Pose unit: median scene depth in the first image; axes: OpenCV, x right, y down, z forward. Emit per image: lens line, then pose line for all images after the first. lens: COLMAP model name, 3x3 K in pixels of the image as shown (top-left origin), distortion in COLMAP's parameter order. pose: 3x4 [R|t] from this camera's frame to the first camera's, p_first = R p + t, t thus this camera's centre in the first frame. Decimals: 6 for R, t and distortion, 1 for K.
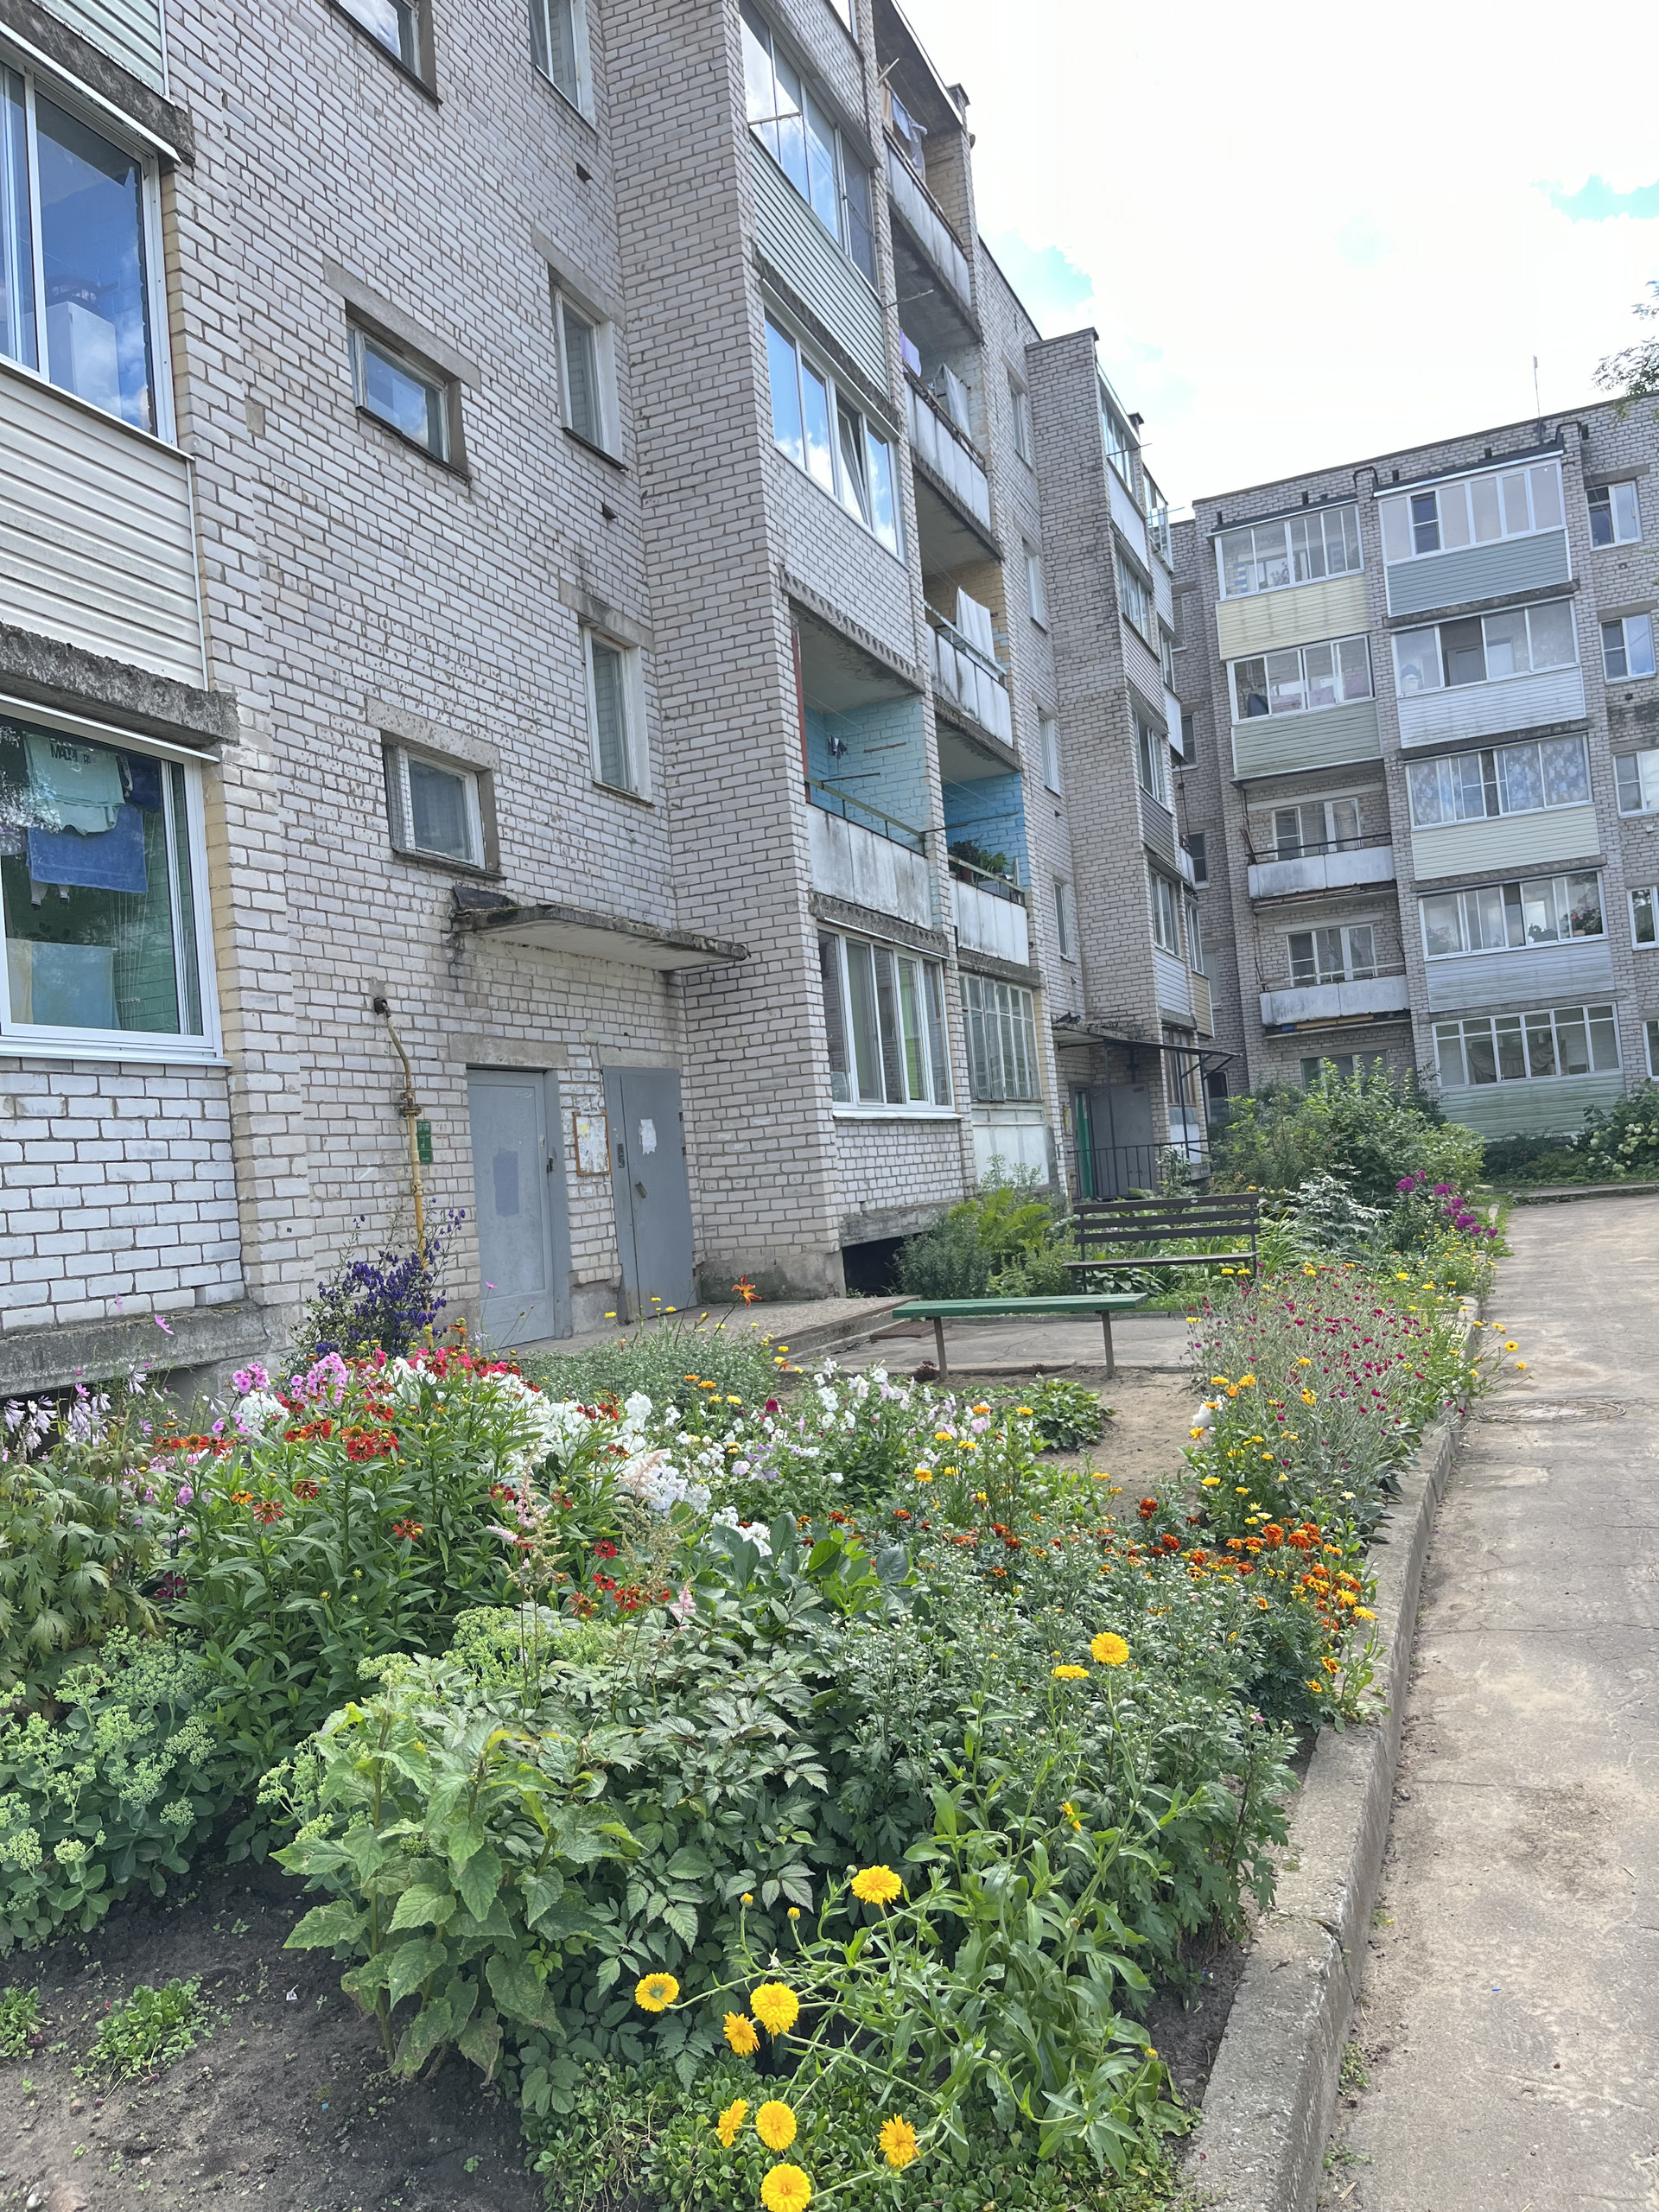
lens RADIAL K [[1685.0, 0, 828.8], [0, 1685.0, 1107.3], [0, 0, 1]] dist [0.035140, 0.001109]
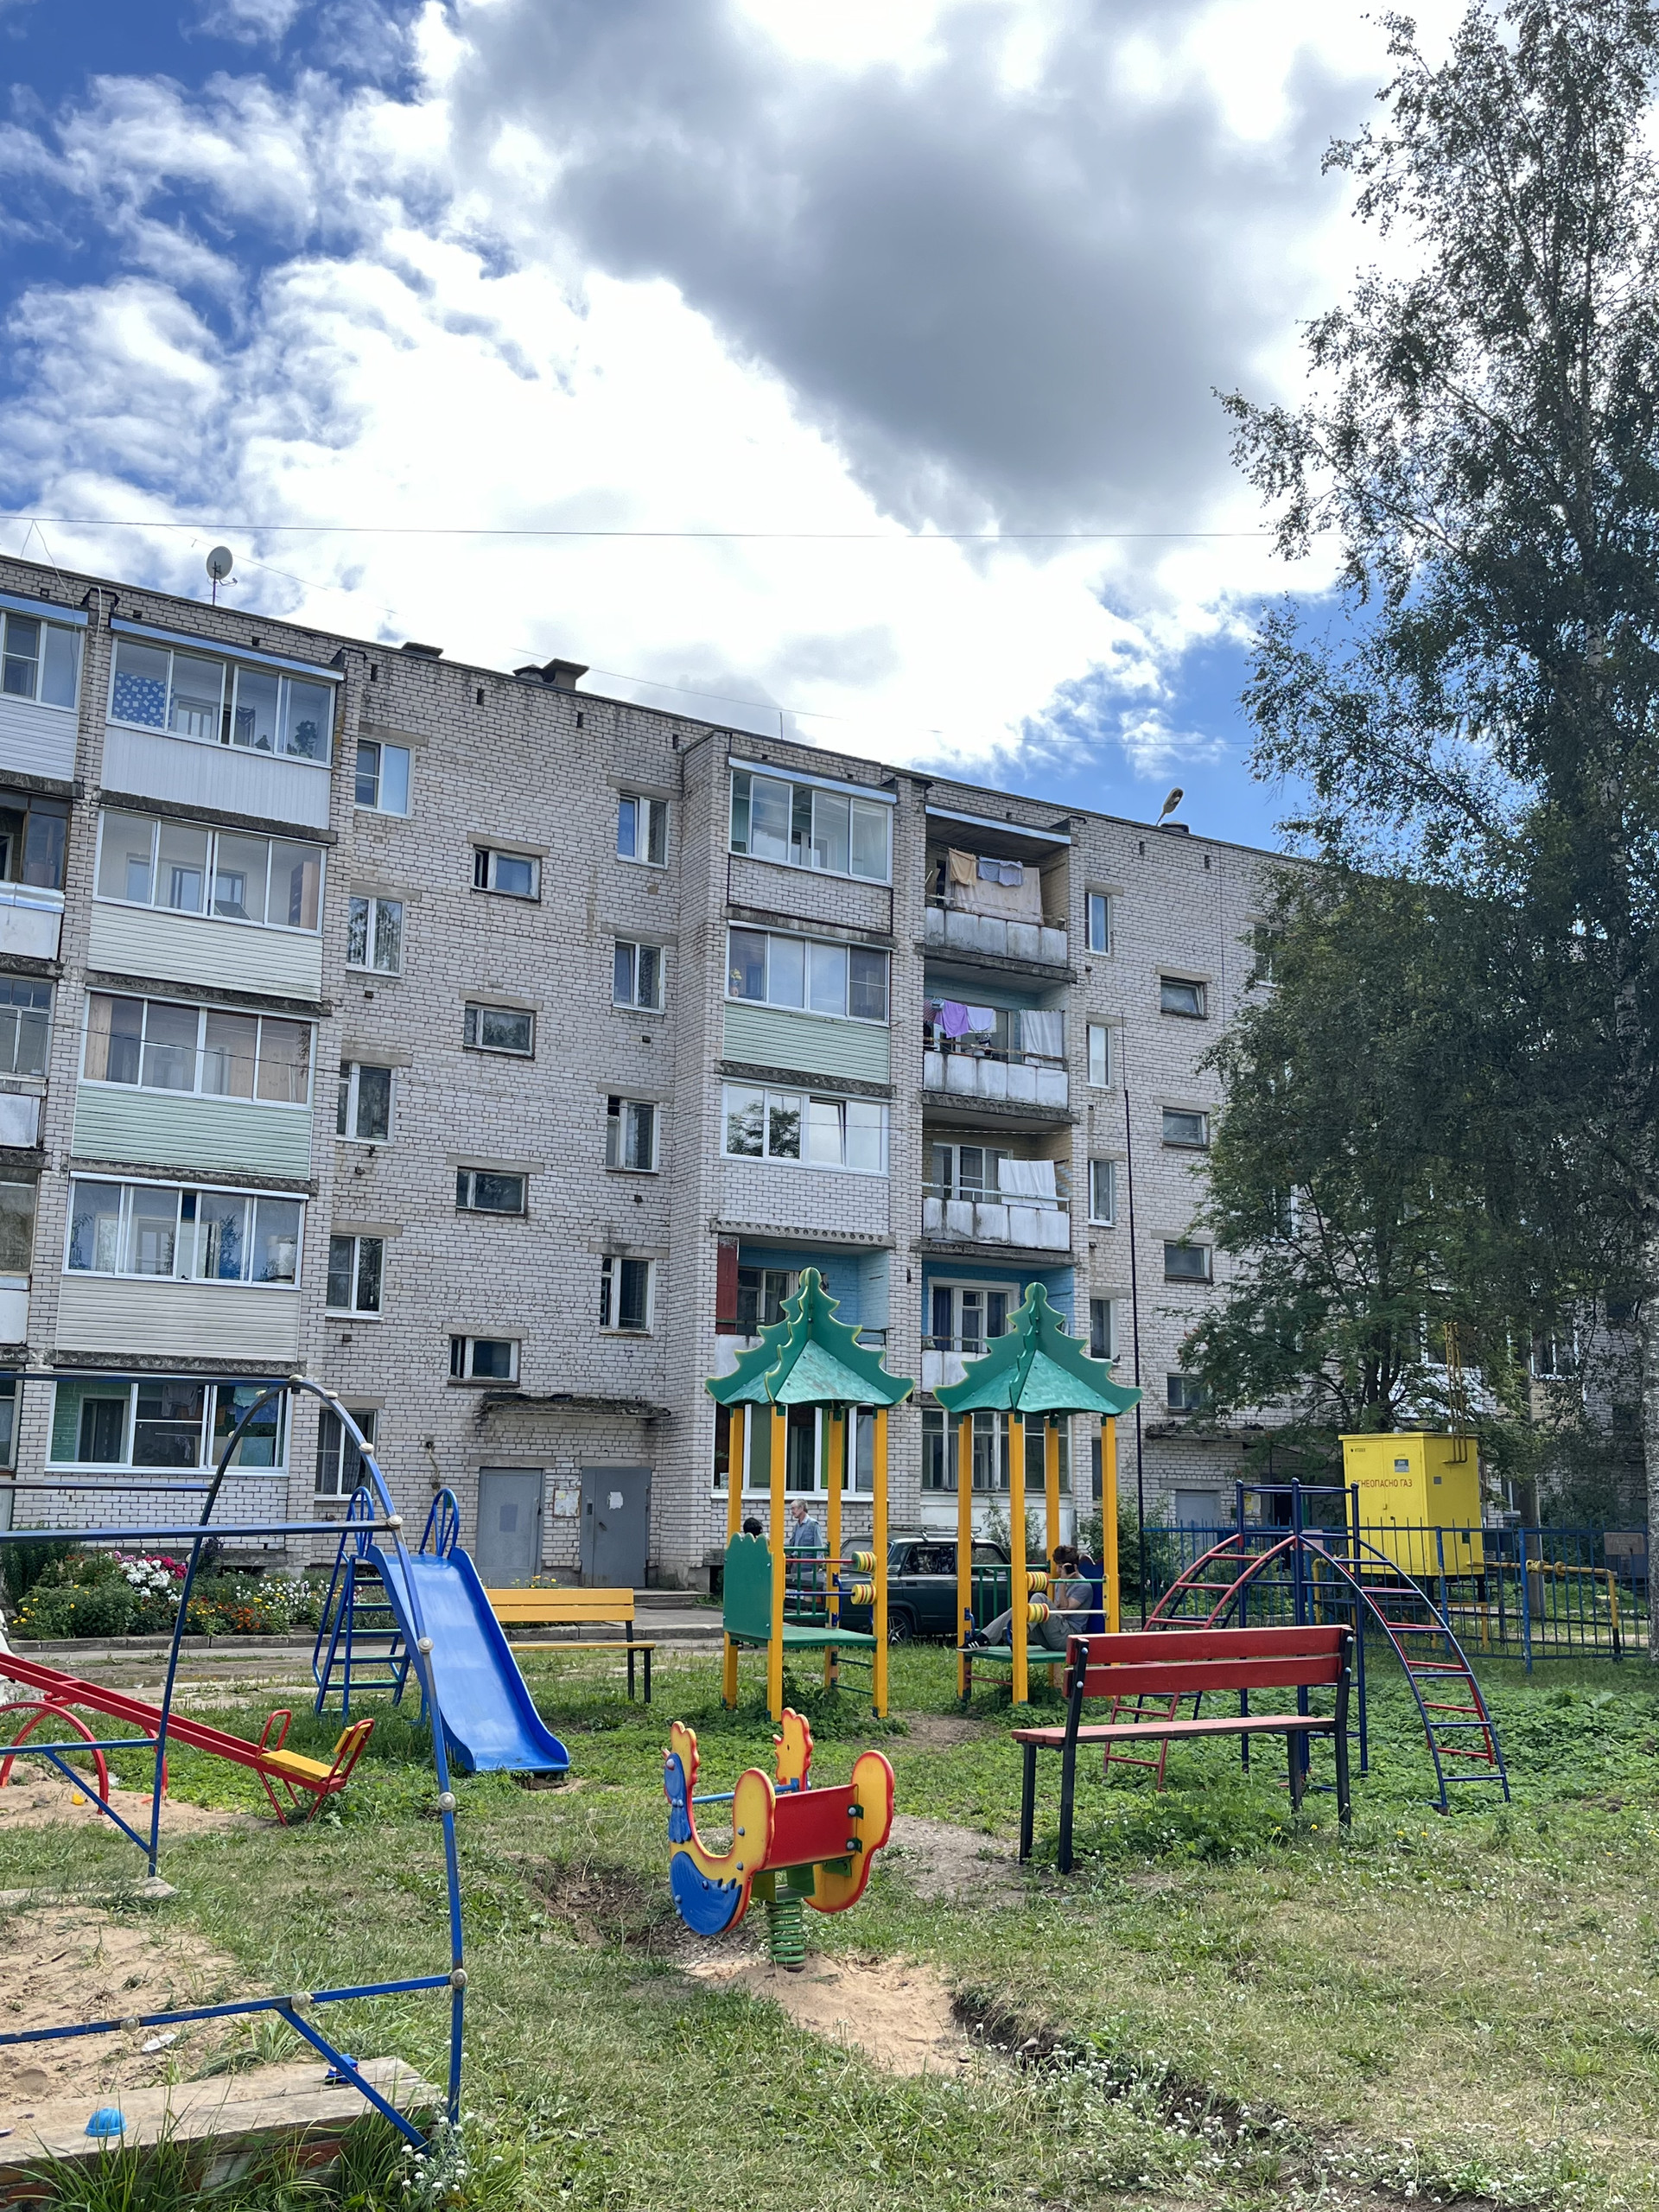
lens RADIAL K [[1985.5, 0, 832.0], [0, 1985.5, 1107.9], [0, 0, 1]] dist [0.005892, 0.000836]
pose [[0.791443, -0.030150, -0.610499, 1.797202], [-0.050950, 0.992053, -0.115044, -0.217094], [0.609116, 0.122156, 0.783617, -0.922776]]
